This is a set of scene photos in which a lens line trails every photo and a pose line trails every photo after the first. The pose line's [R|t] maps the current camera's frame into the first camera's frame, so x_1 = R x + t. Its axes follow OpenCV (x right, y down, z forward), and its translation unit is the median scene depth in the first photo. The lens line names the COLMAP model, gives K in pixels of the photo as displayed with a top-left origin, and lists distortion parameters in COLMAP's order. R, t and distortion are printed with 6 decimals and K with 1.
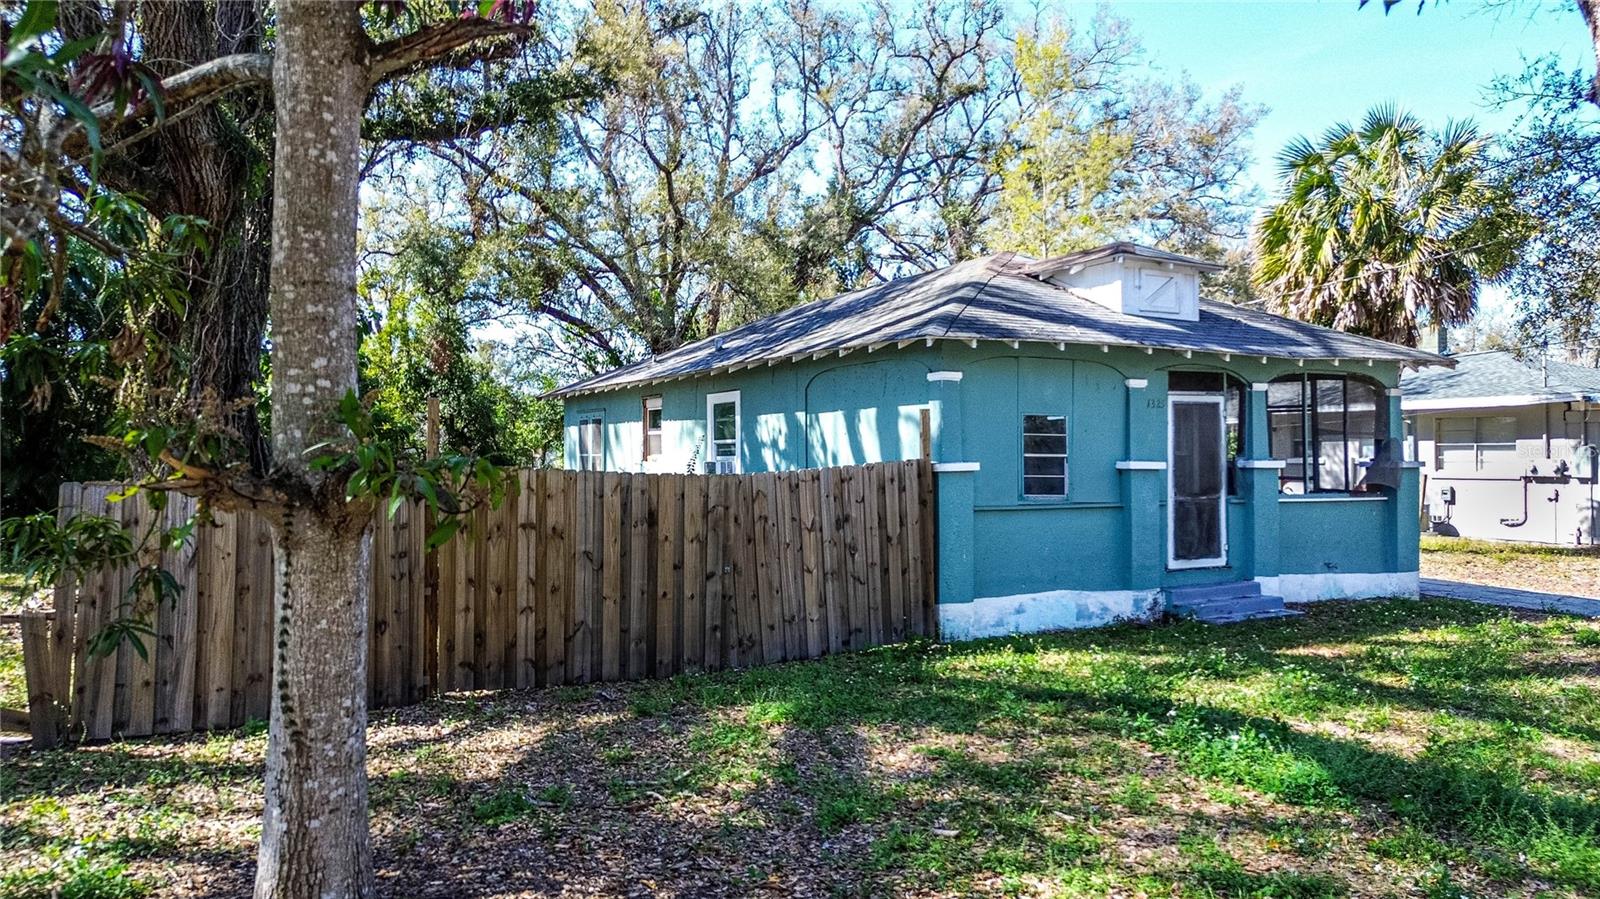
lens RADIAL K [[1116.4, 0, 800.0], [0, 1116.4, 449.5], [0, 0, 1]] dist [0.093344, -0.090359]
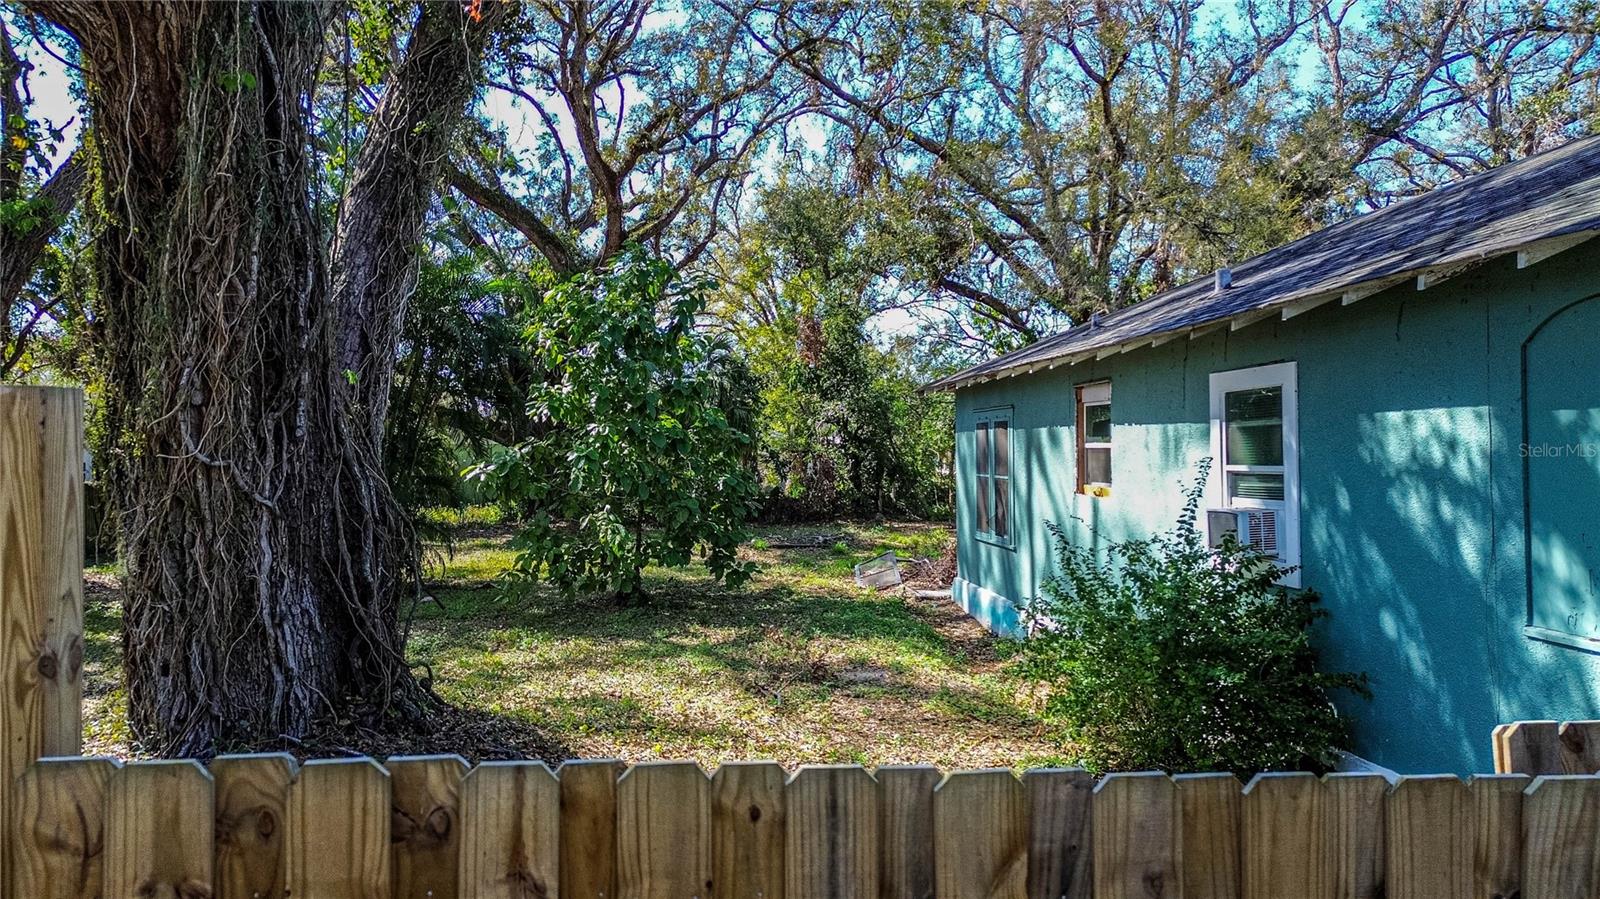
lens RADIAL K [[1116.4, 0, 800.0], [0, 1116.4, 449.5], [0, 0, 1]] dist [0.093344, -0.090359]
pose [[0.932086, -0.007134, -0.362167, -0.091113], [0.009189, 0.999950, 0.003951, -0.023674], [0.362121, -0.007010, 0.932105, 0.578375]]
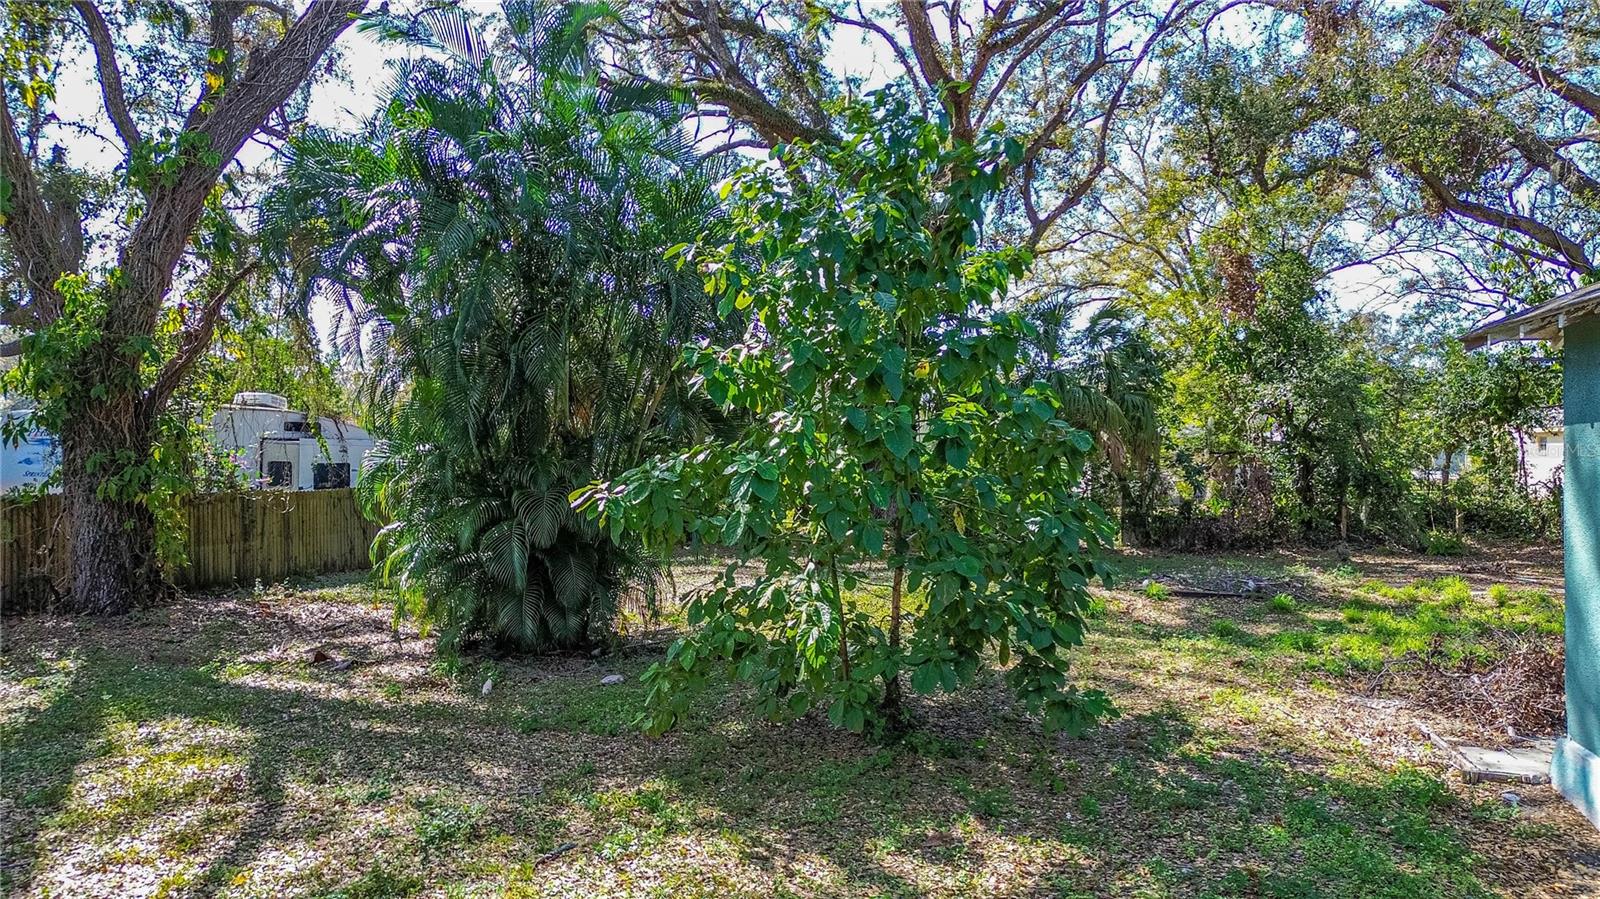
lens RADIAL K [[1126.5, 0, 800.0], [0, 1126.5, 449.5], [0, 0, 1]] dist [0.033664, 0.000510]
pose [[0.741946, -0.003187, -0.670452, -0.271594], [0.008138, 0.999958, 0.004253, -0.028831], [0.670410, -0.008611, 0.741941, 1.086084]]
